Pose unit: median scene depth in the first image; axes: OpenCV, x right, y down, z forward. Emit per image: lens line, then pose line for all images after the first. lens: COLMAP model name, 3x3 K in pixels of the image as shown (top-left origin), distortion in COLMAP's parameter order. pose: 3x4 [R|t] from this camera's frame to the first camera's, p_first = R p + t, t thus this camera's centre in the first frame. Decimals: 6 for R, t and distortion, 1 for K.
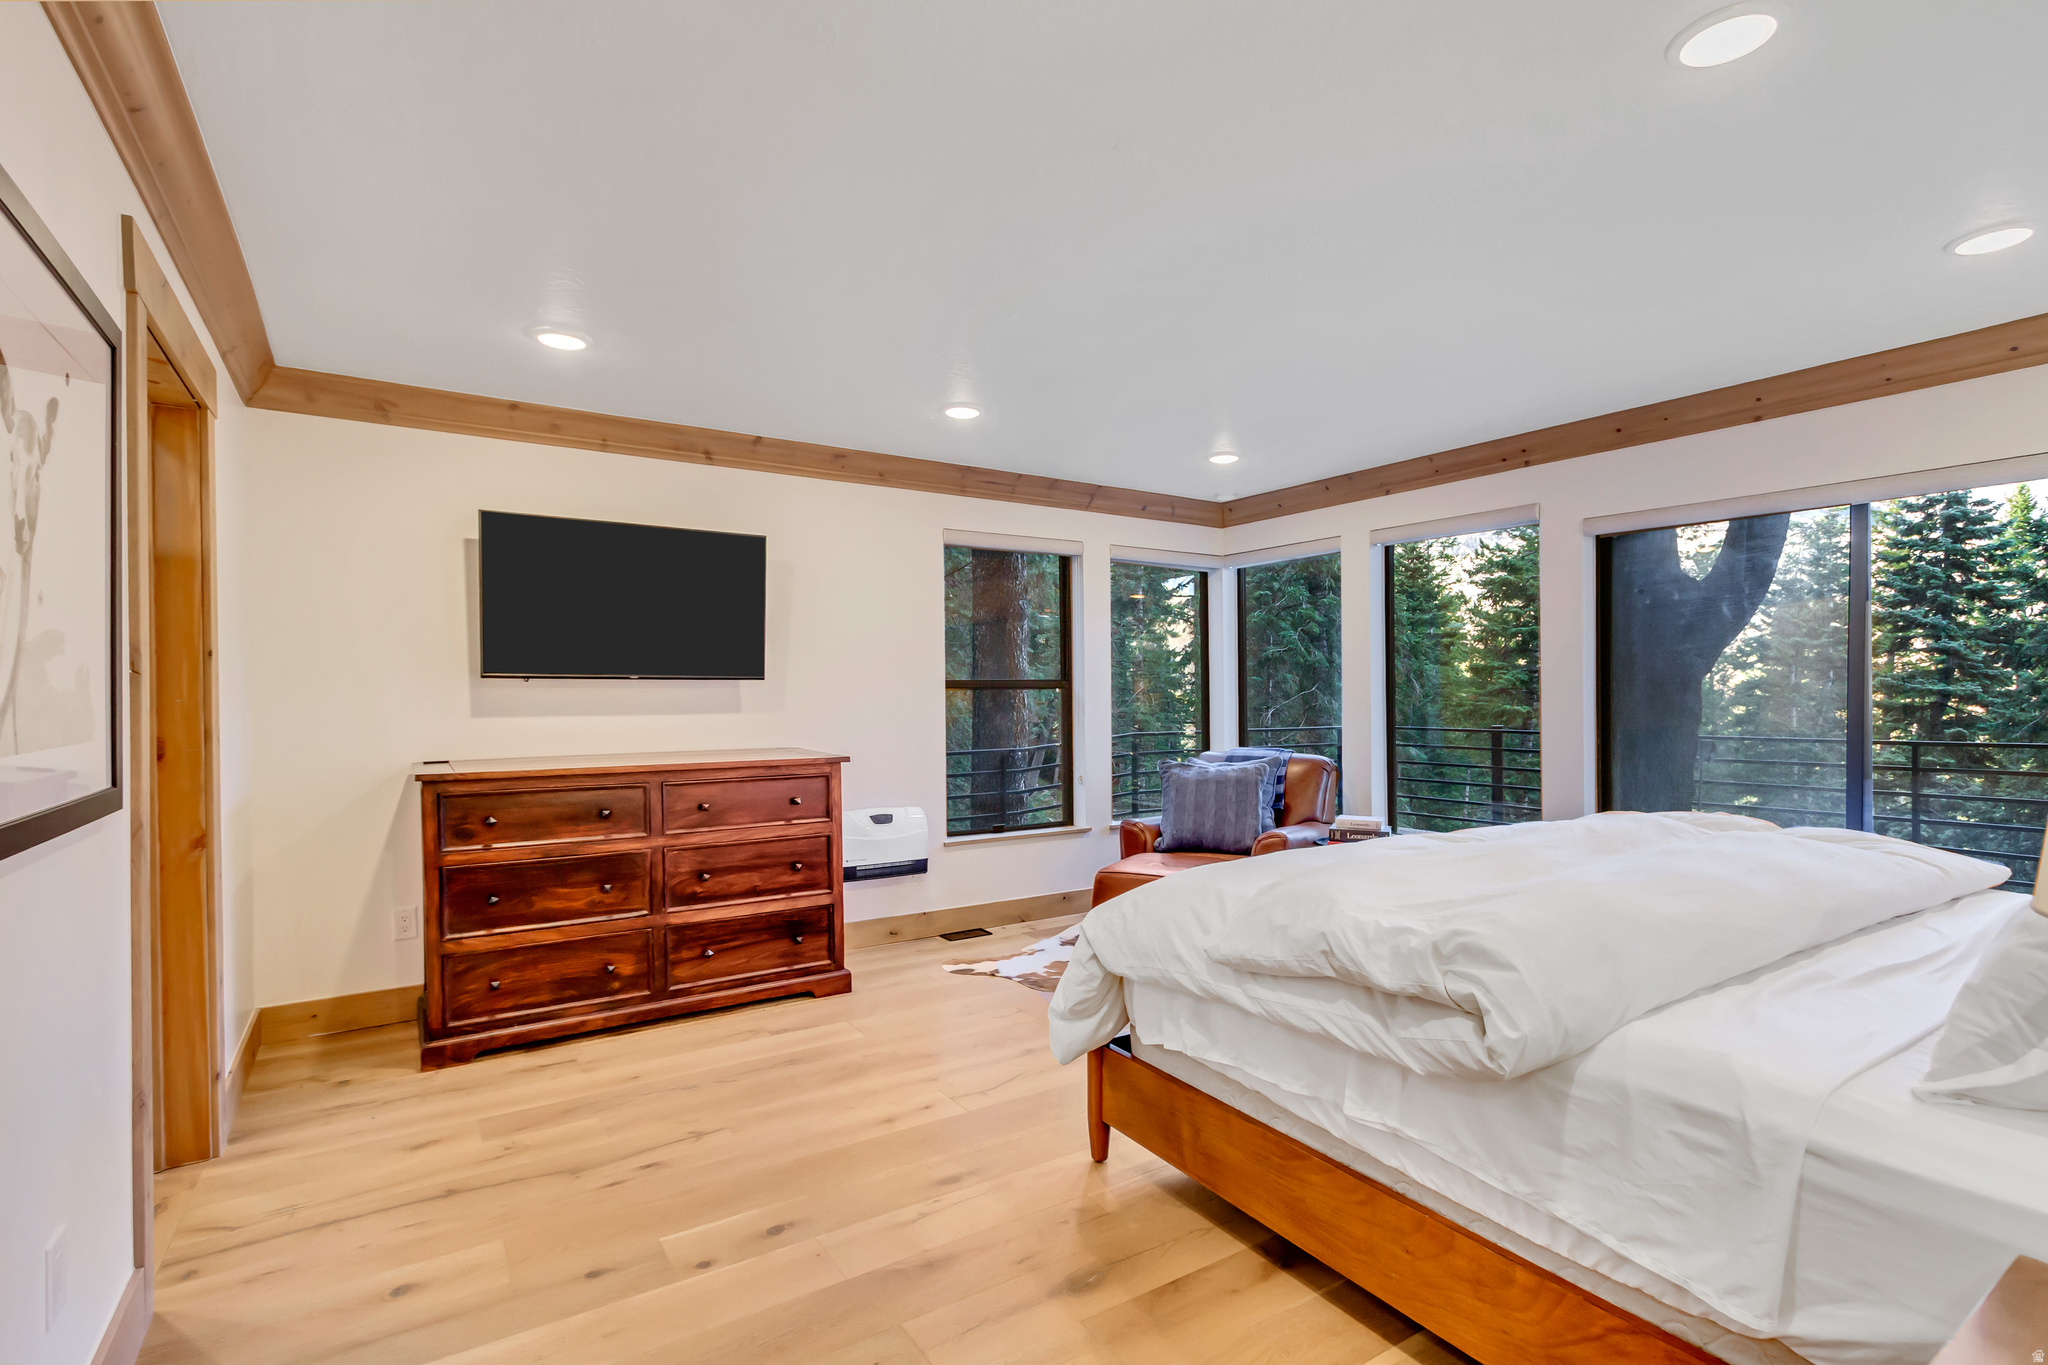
lens RADIAL K [[946.6, 0, 1011.9], [0, 946.6, 693.5], [0, 0, 1]] dist [0.005233, -0.002732]
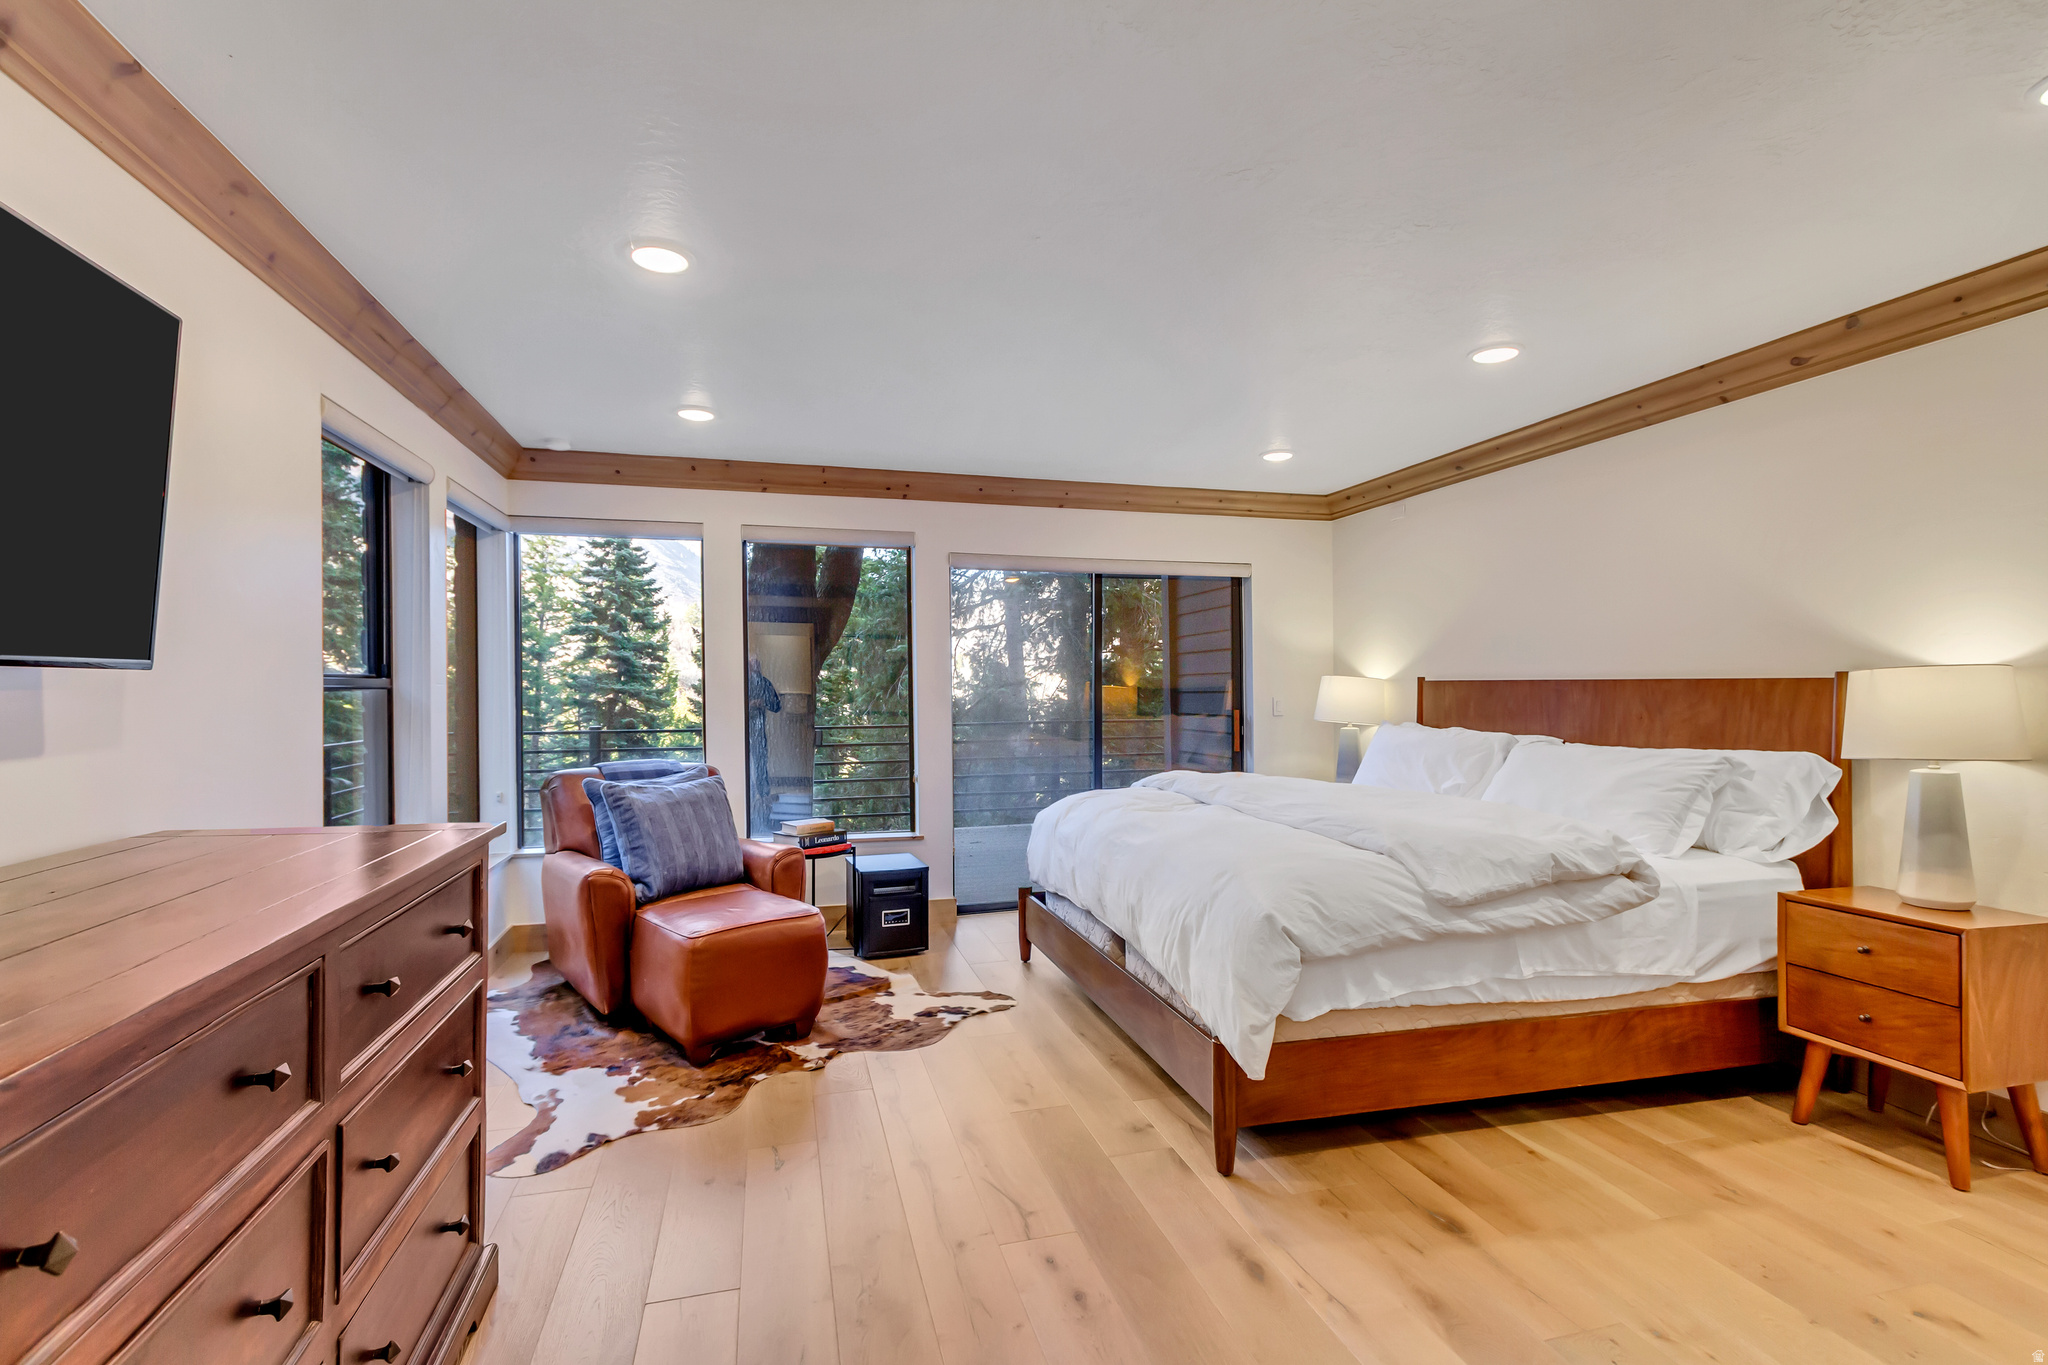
lens RADIAL K [[946.6, 0, 1014.5], [0, 946.6, 669.8], [0, 0, 1]] dist [0.005233, -0.002732]
pose [[0.302827, 0.018050, 0.952875, -0.524479], [0.004684, 0.999780, -0.020427, -0.004449], [-0.953034, 0.010649, 0.302676, 0.519689]]
